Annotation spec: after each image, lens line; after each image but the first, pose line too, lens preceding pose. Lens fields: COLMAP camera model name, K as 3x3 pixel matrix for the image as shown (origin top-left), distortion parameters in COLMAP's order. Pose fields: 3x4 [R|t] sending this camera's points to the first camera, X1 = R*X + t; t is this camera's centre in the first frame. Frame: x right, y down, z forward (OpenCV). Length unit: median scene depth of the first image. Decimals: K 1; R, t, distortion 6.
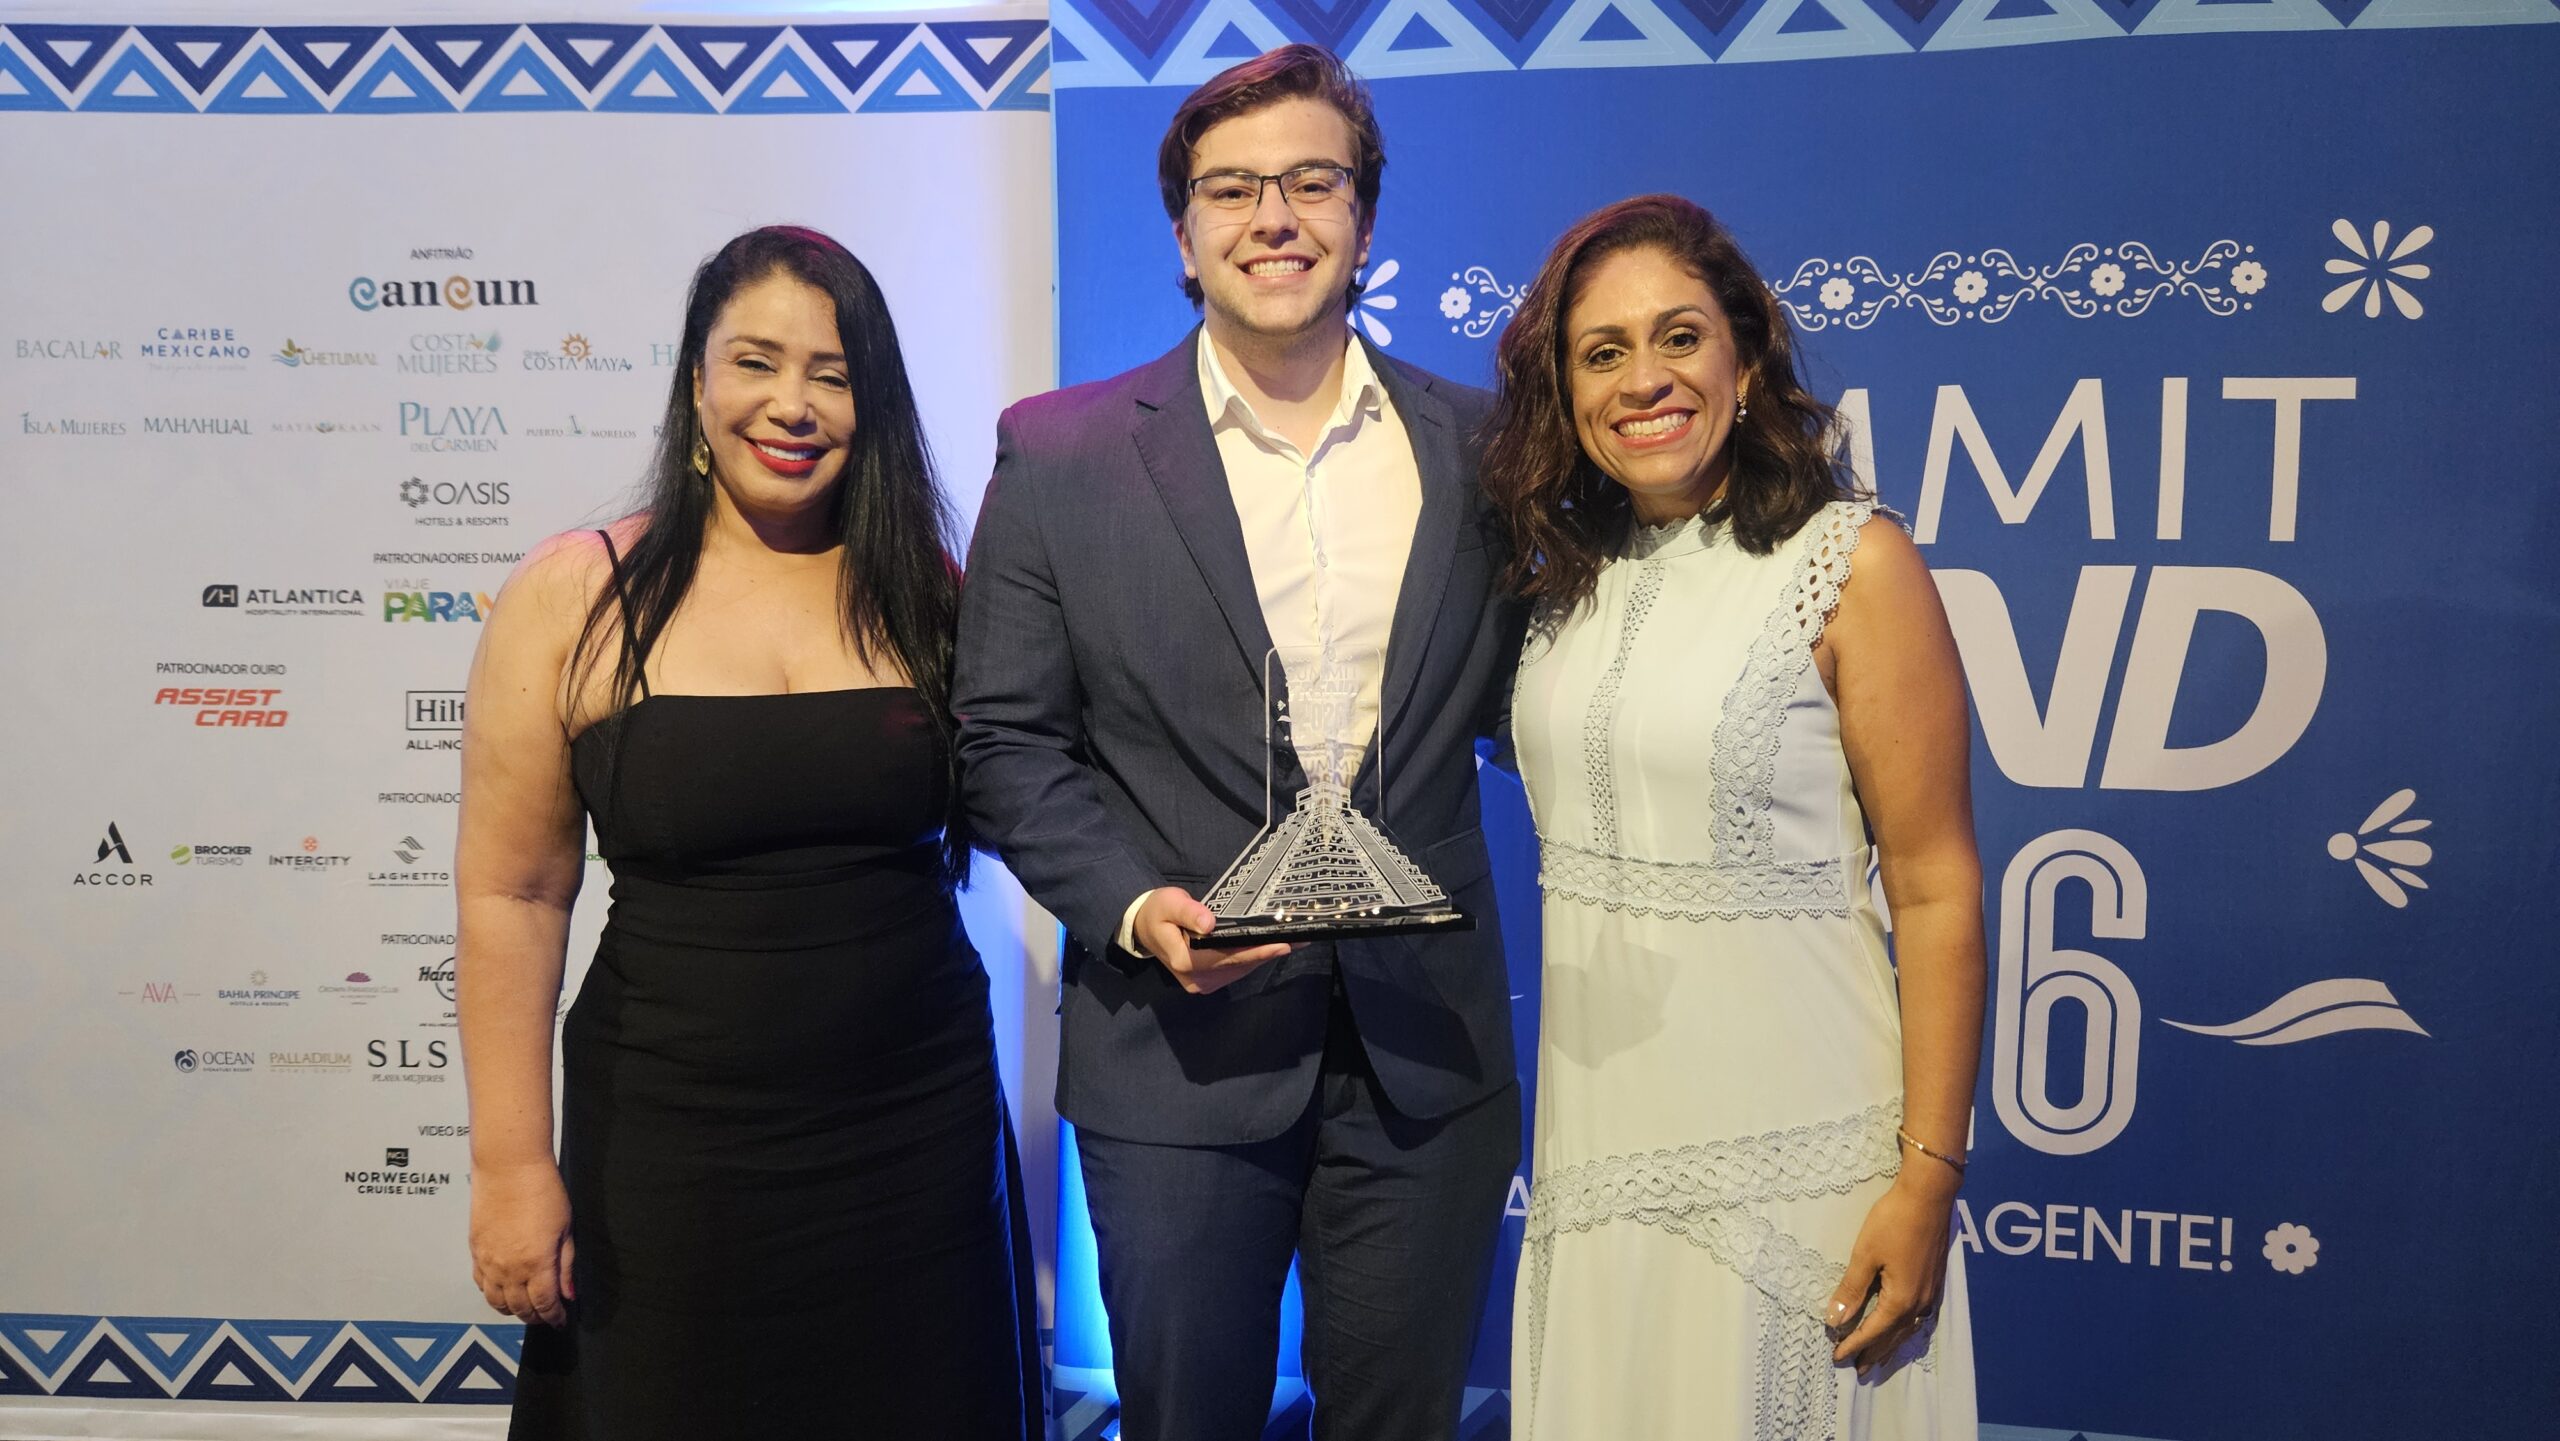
lens RADIAL K [[1904.8, 0, 1261.5], [0, 1904.8, 741.8], [0, 0, 1]] dist [0.061883, -0.051273]
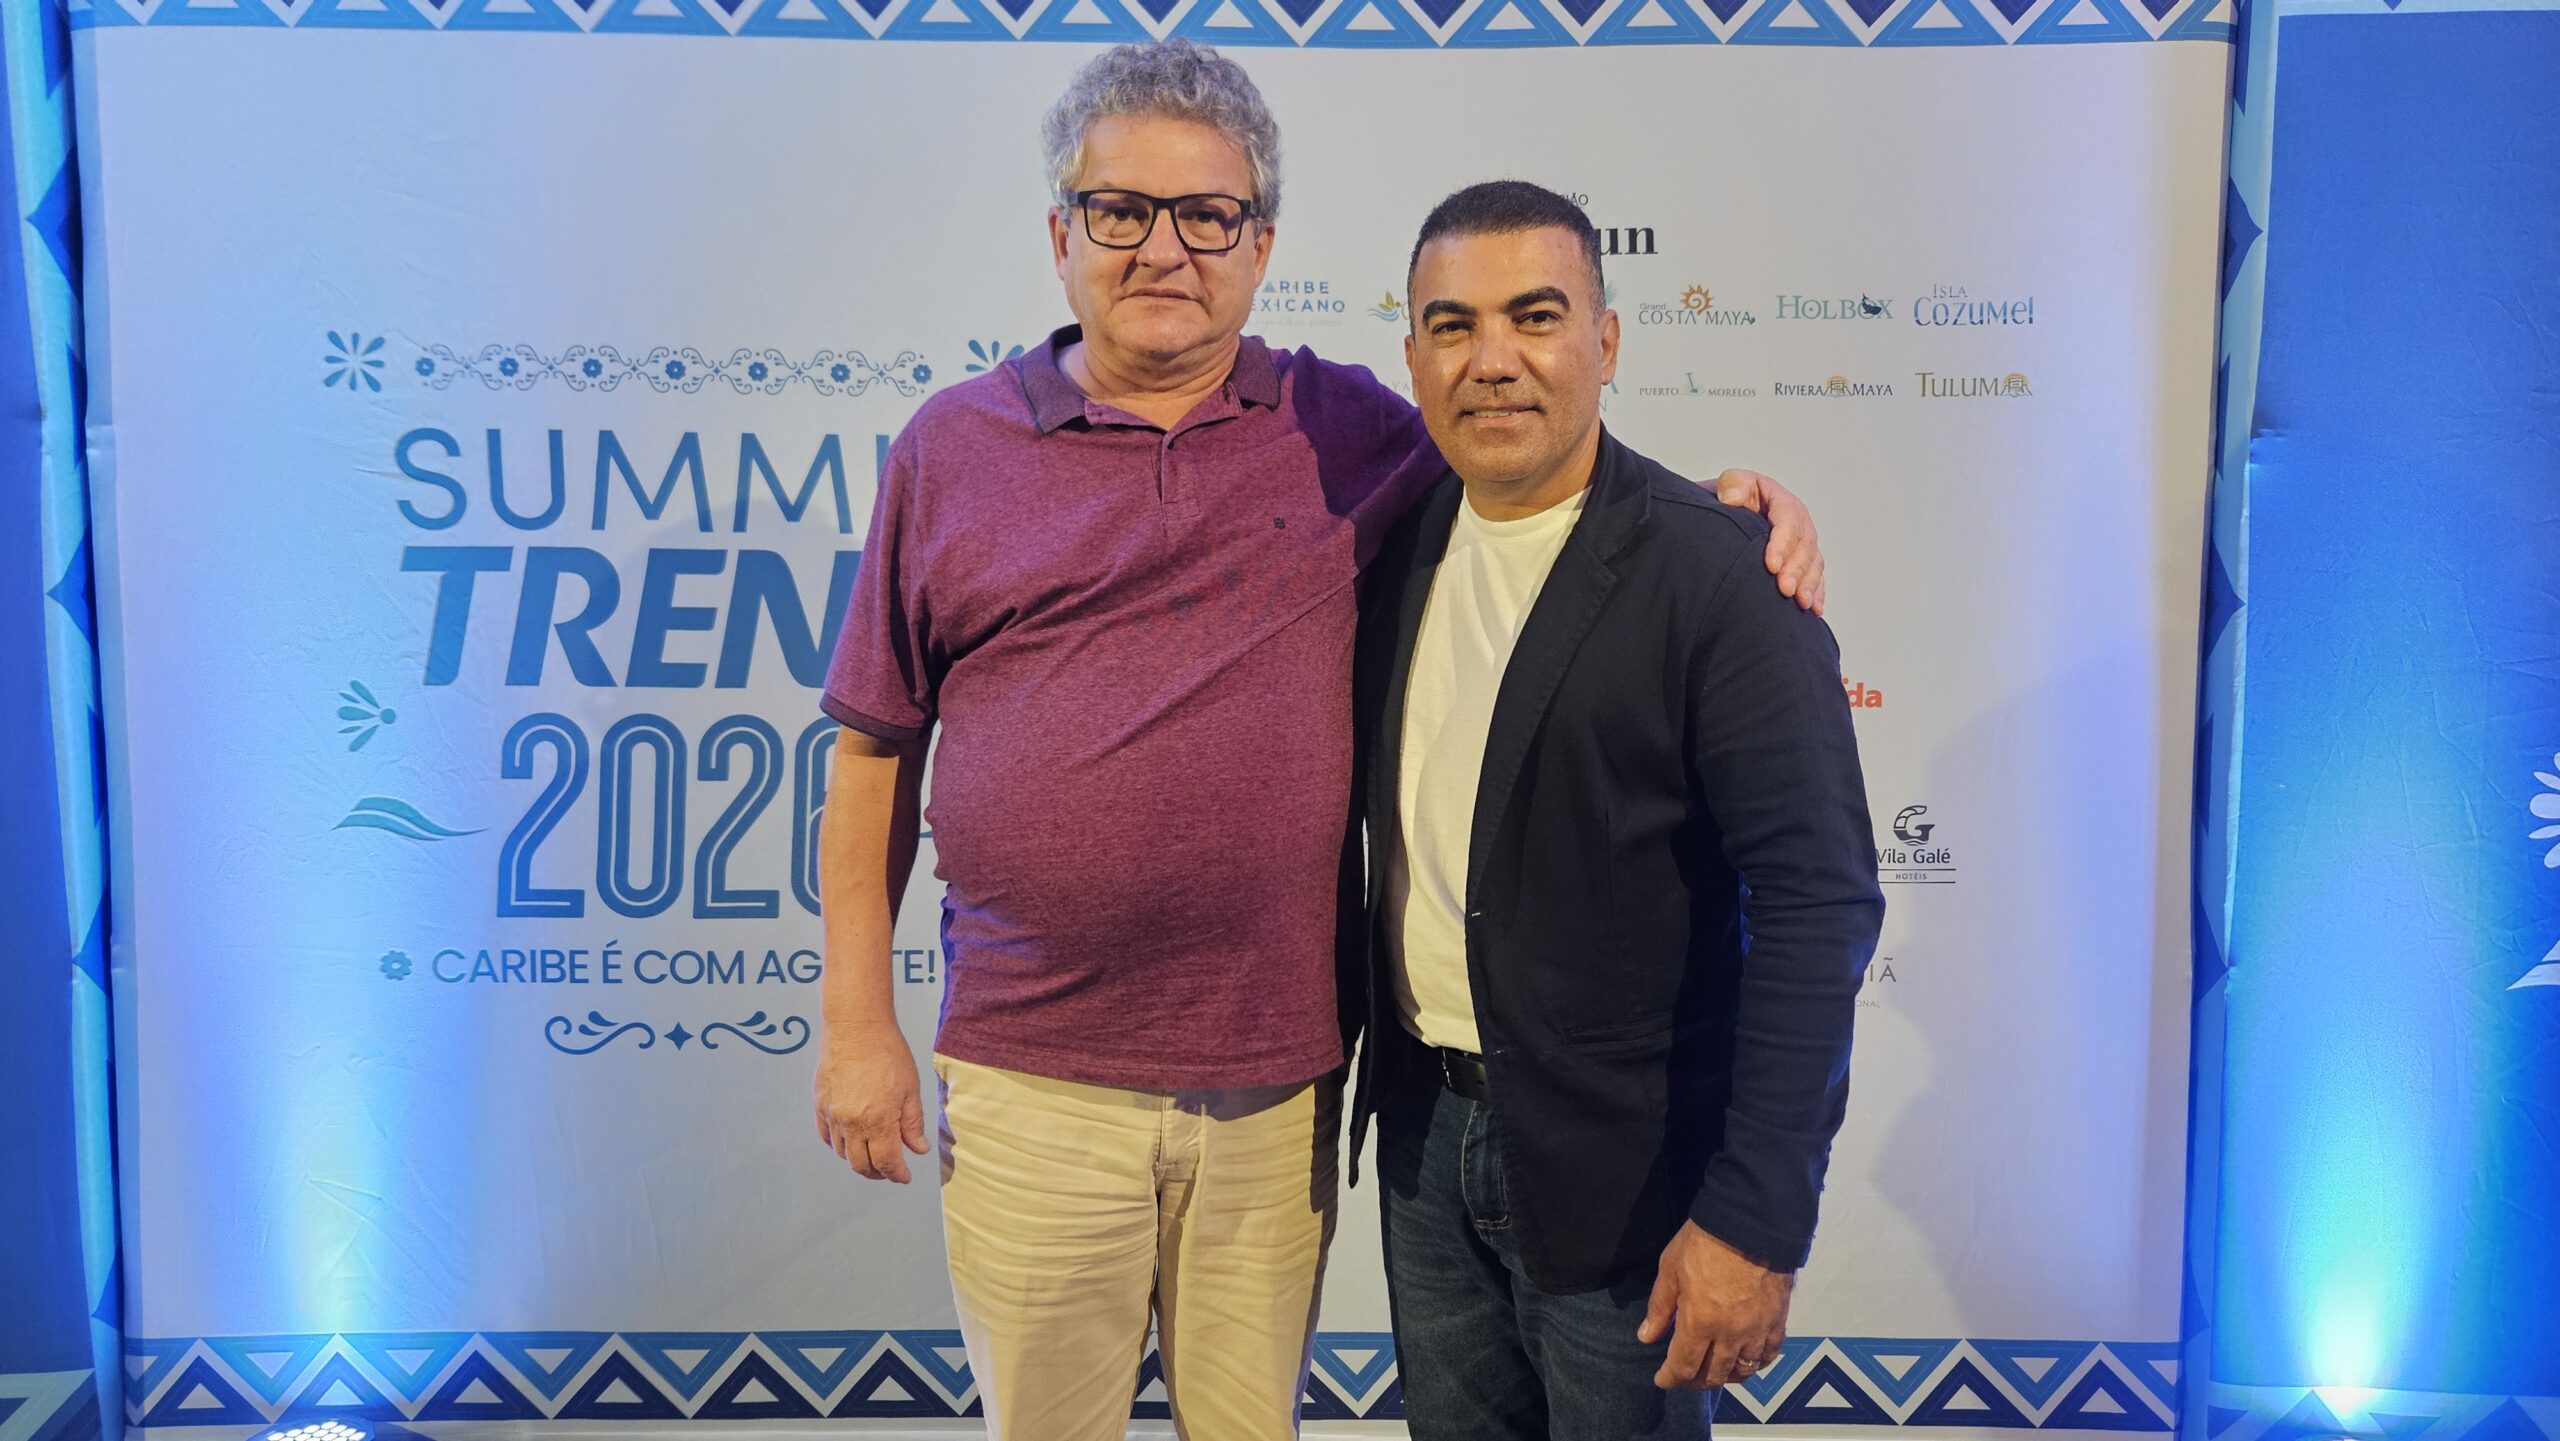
lens RADIAL K [[1960.8, 0, 1264.1], [0, 1960.8, 760.5], [0, 0, 1]] dist [0.077706, -0.083988]
pose [[0.999041, -0.003467, 0.043658, -0.686164], [0.002675, 0.999831, 0.018176, 0.001340], [-0.043714, -0.018042, 0.998881, 0.049862]]
